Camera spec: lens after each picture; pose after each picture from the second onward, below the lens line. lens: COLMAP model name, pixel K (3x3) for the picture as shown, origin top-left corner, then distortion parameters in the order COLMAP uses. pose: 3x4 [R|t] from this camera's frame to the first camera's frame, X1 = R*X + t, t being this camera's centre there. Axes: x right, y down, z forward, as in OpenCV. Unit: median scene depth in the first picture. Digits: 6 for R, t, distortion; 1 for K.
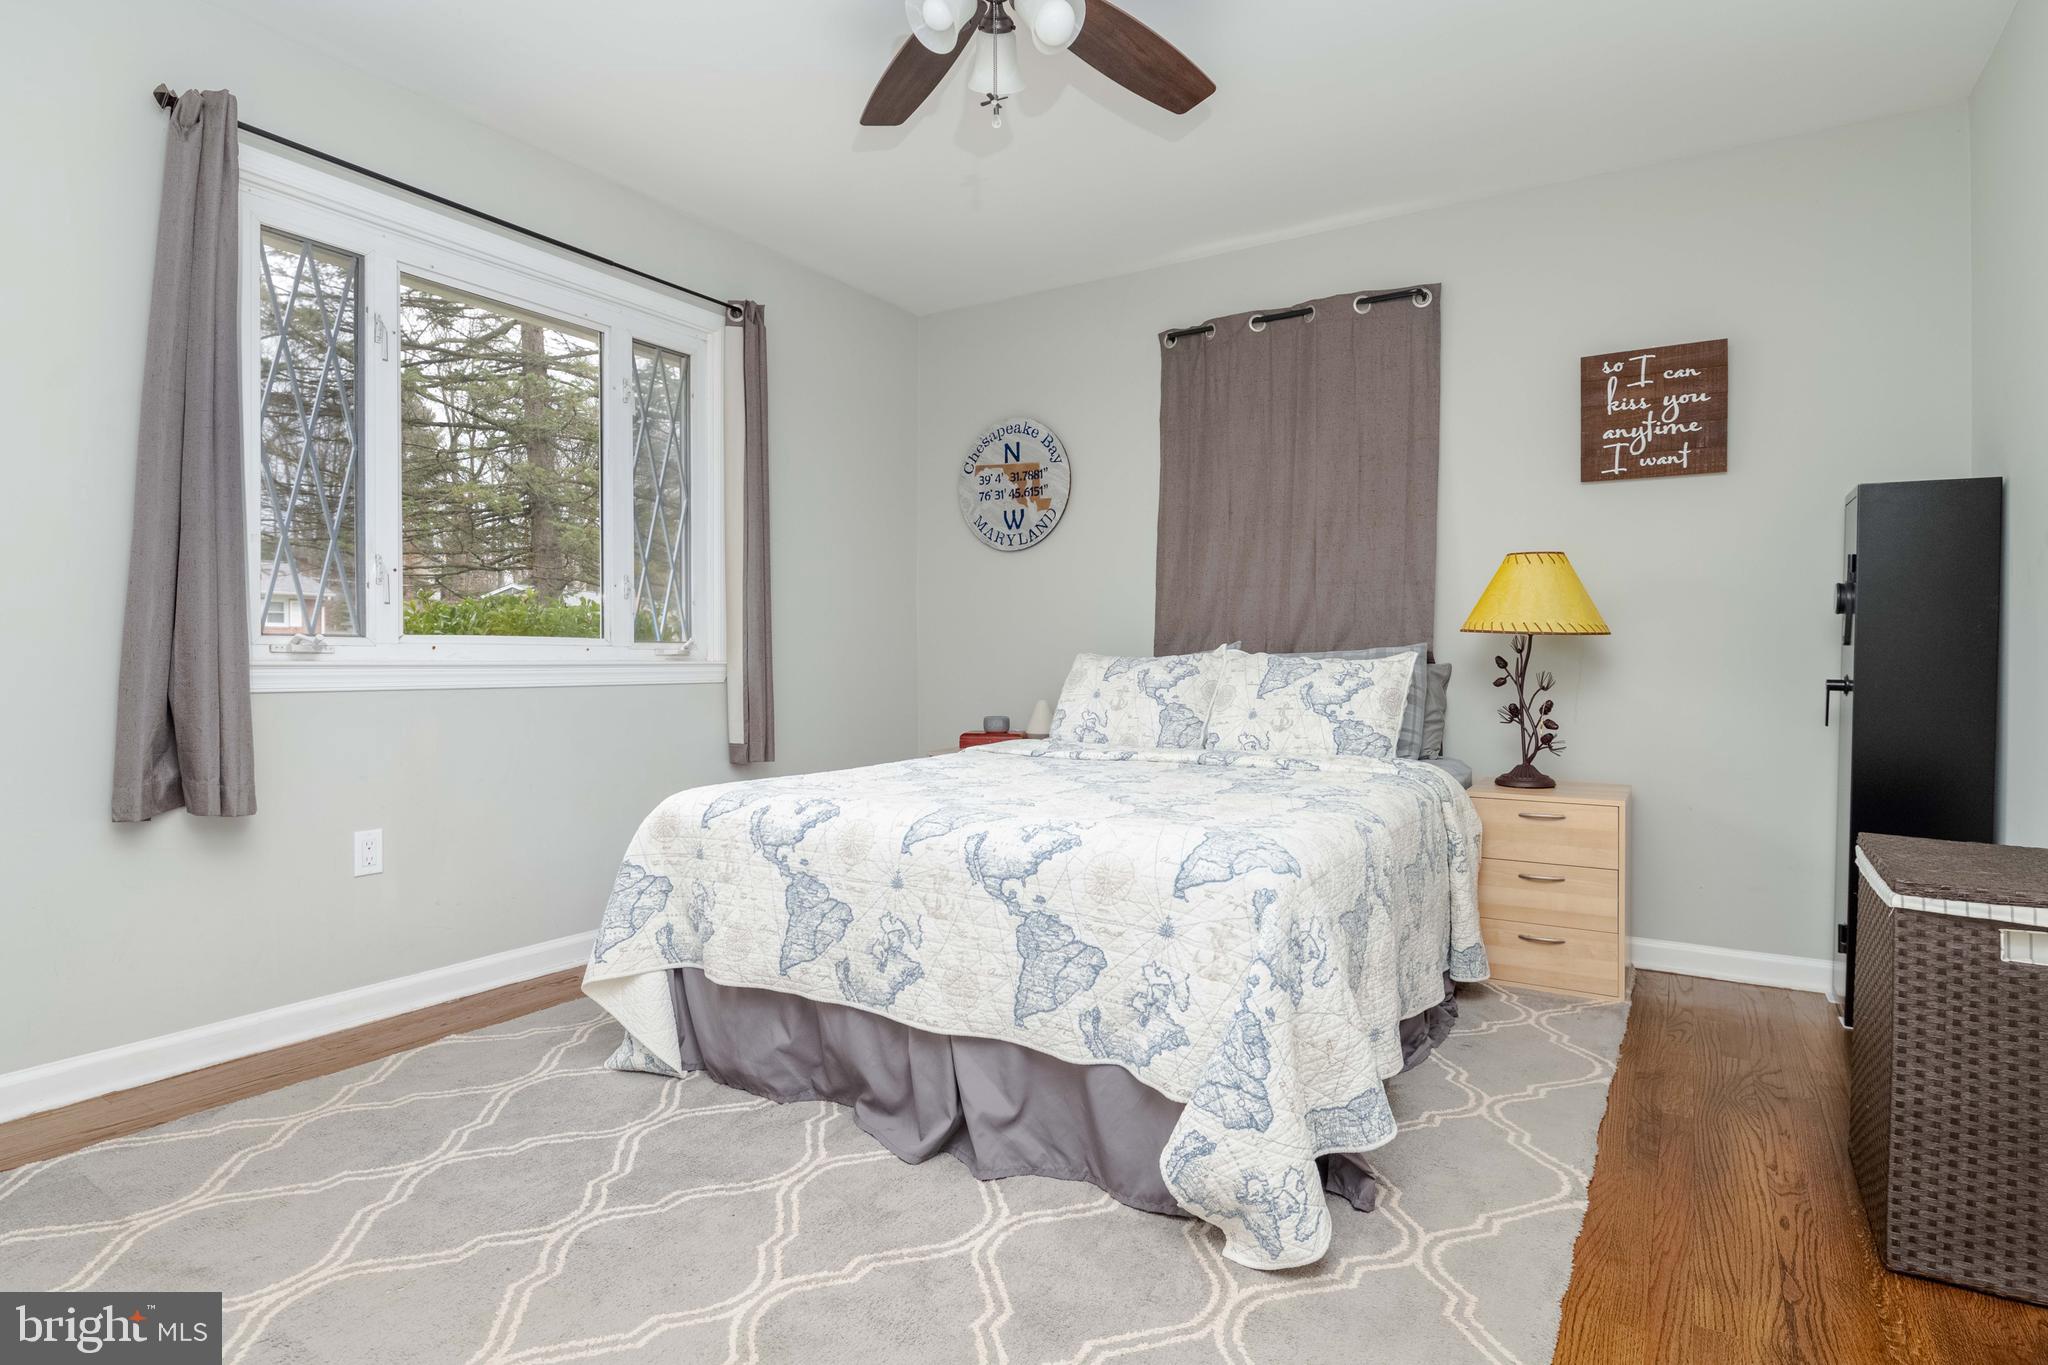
lens RADIAL K [[1093.6, 0, 1033.4], [0, 1093.6, 665.9], [0, 0, 1]] dist [0.007066, 0.001375]
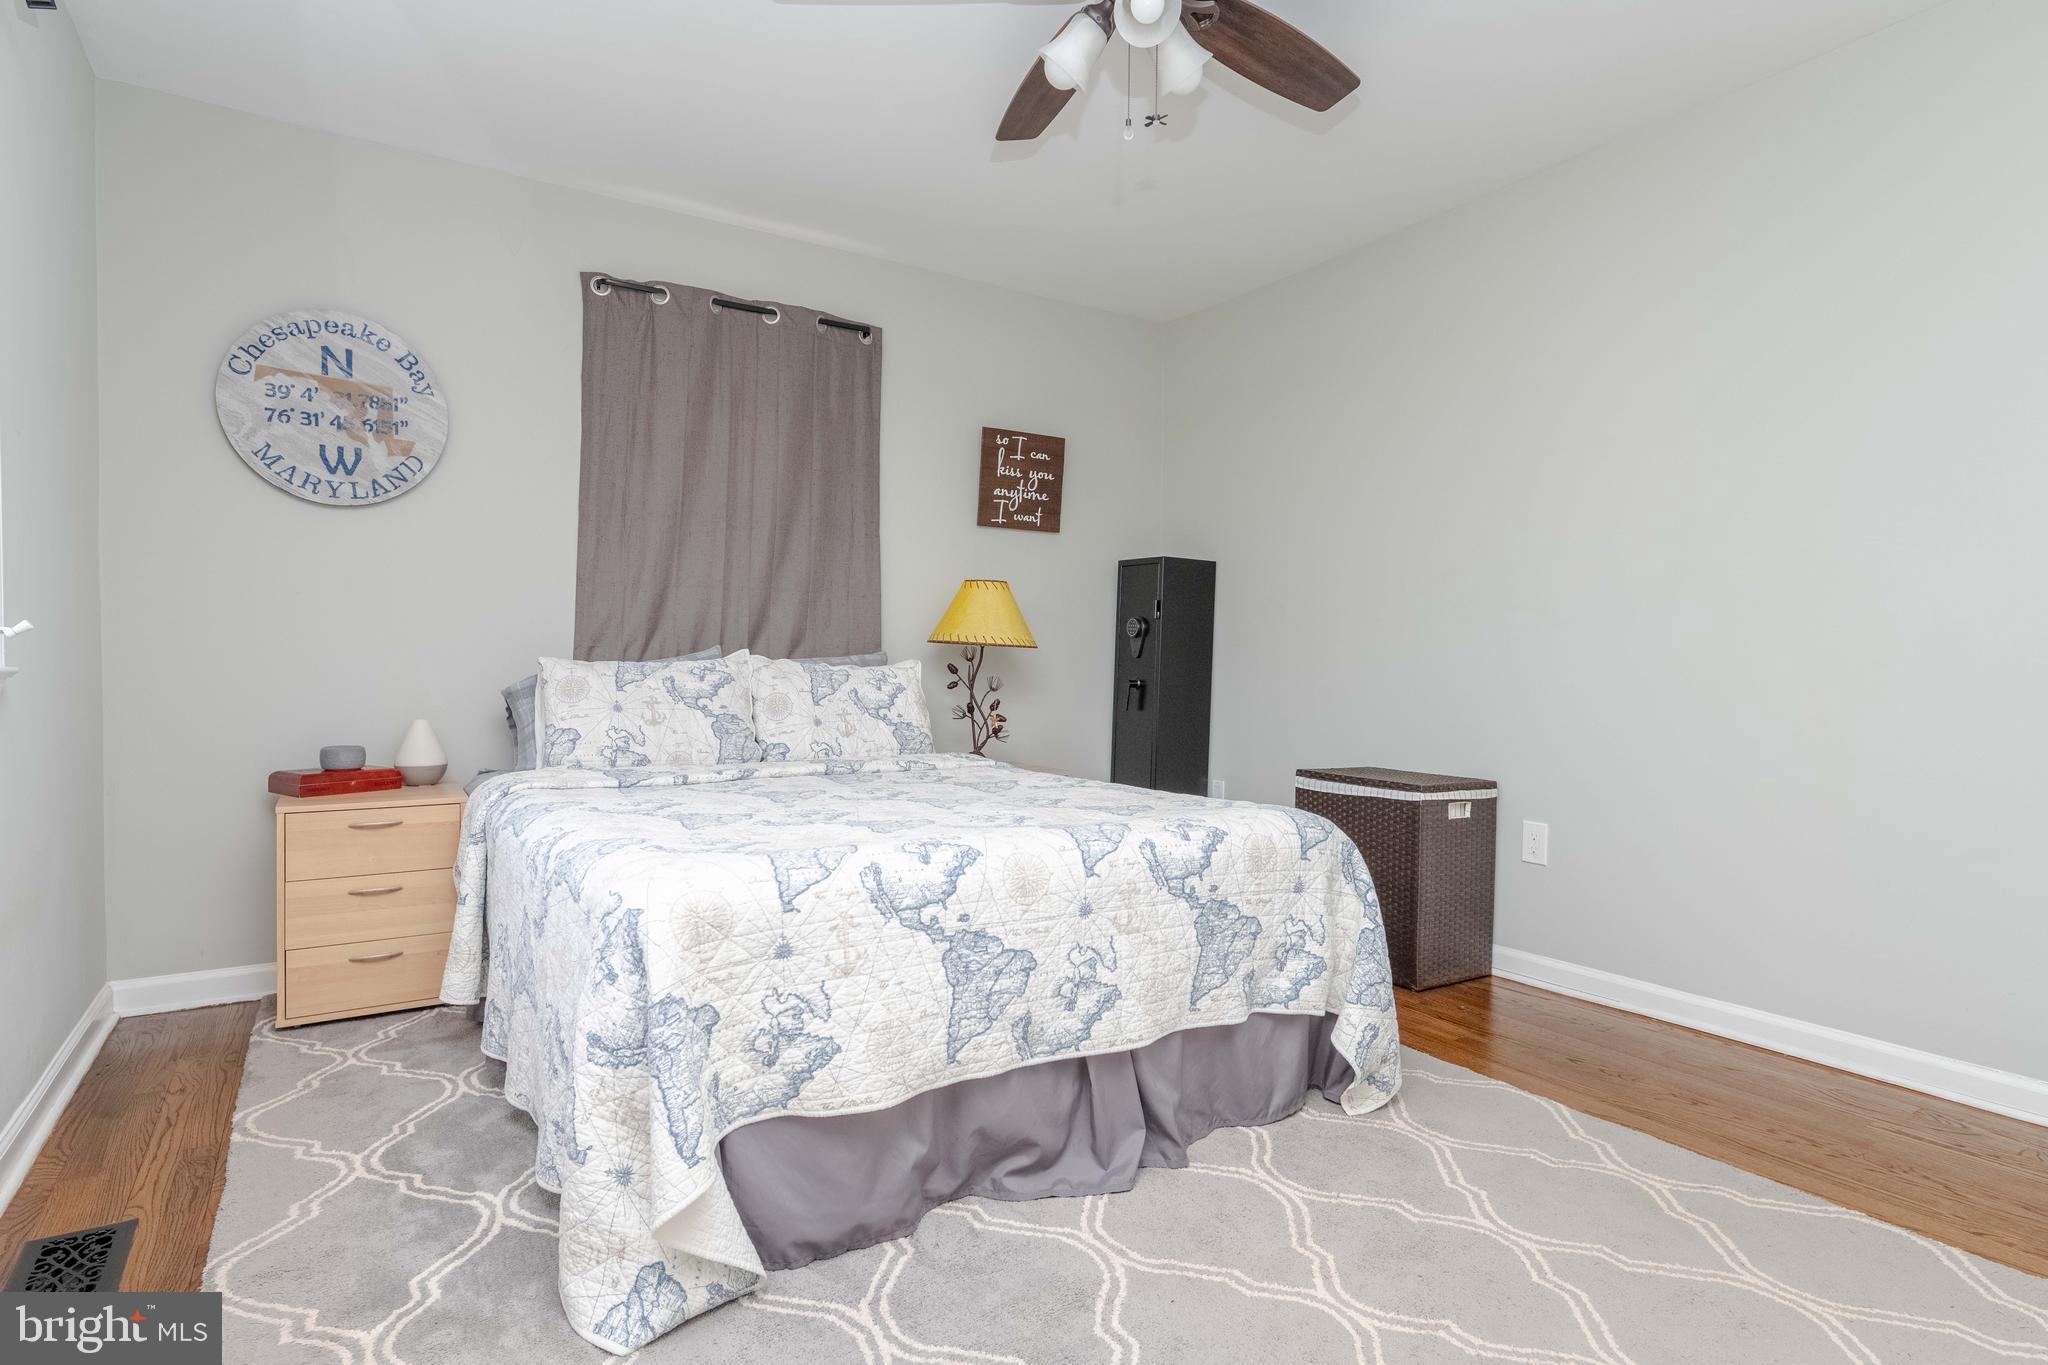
lens RADIAL K [[1093.6, 0, 1033.3], [0, 1093.6, 698.7], [0, 0, 1]] dist [0.007066, 0.001375]
pose [[0.421717, -0.025385, 0.906372, -0.633883], [-0.000652, 0.999599, 0.028299, -0.004447], [-0.906727, -0.012525, 0.421531, 0.421098]]
